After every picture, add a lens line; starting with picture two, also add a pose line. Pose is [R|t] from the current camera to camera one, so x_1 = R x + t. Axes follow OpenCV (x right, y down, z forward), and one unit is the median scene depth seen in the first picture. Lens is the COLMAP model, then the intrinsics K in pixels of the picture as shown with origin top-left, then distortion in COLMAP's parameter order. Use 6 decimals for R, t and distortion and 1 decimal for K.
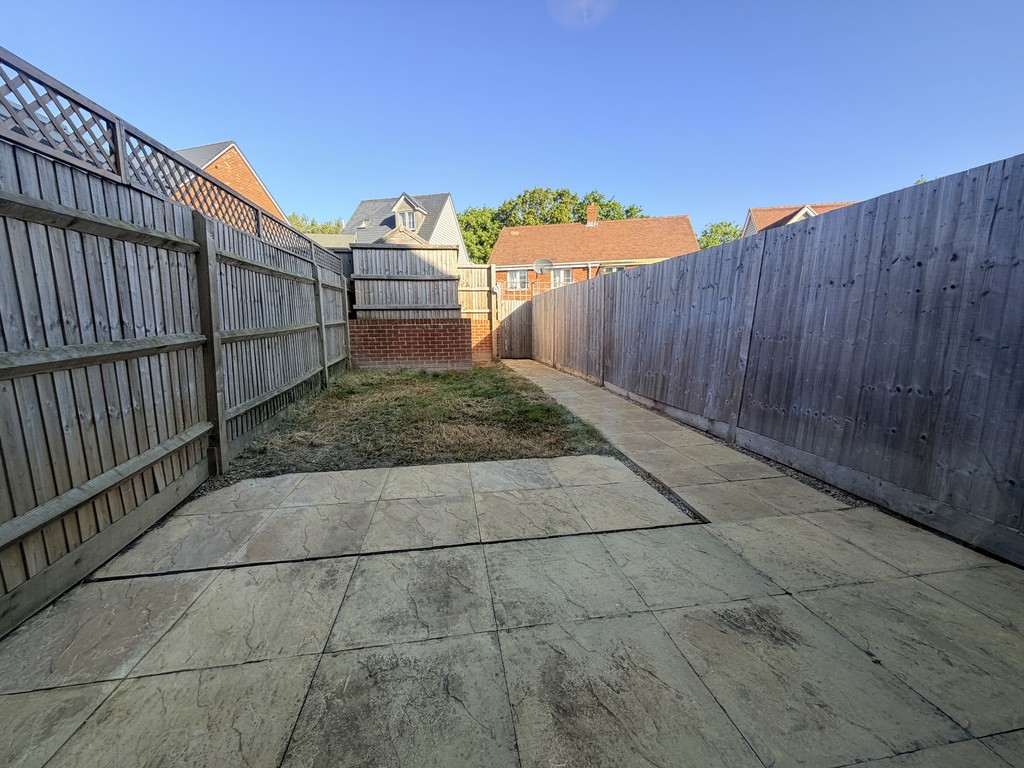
lens RADIAL K [[407.0, 0, 509.0], [0, 407.0, 382.9], [0, 0, 1]] dist [0.000142, 0.000055]
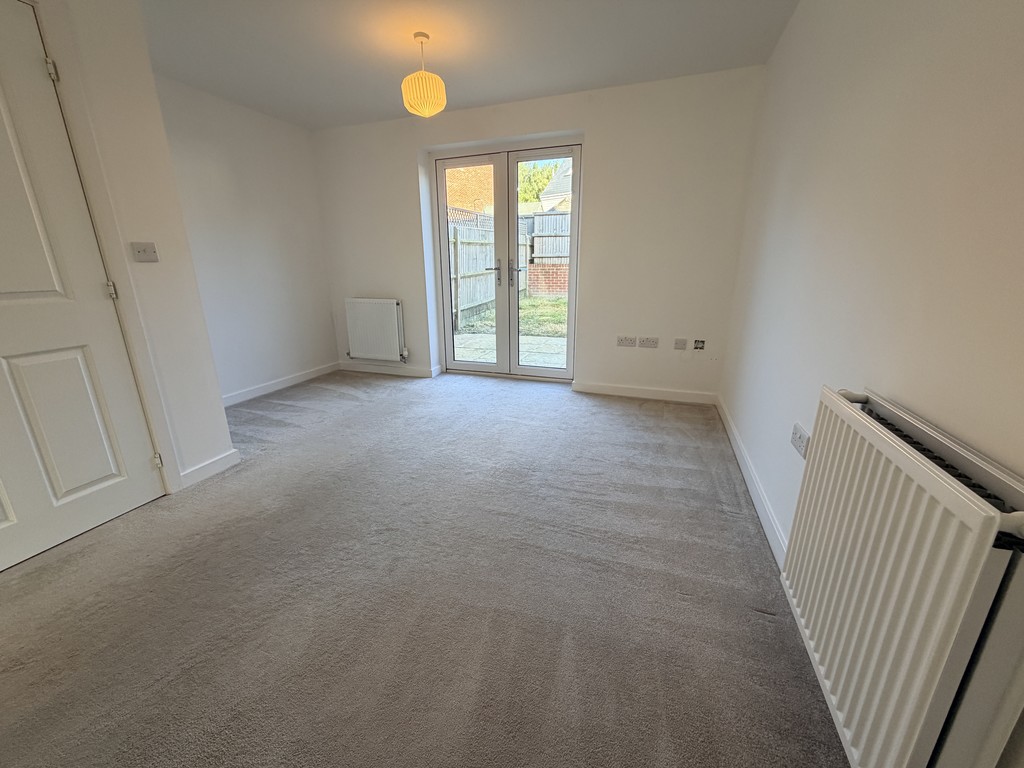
lens RADIAL K [[407.0, 0, 509.0], [0, 407.0, 382.9], [0, 0, 1]] dist [0.000142, 0.000055]
pose [[0.879305, 0.135953, -0.456442, 0.308045], [-0.067819, 0.984367, 0.162549, 0.042488], [0.471406, -0.111975, 0.874779, -0.439230]]
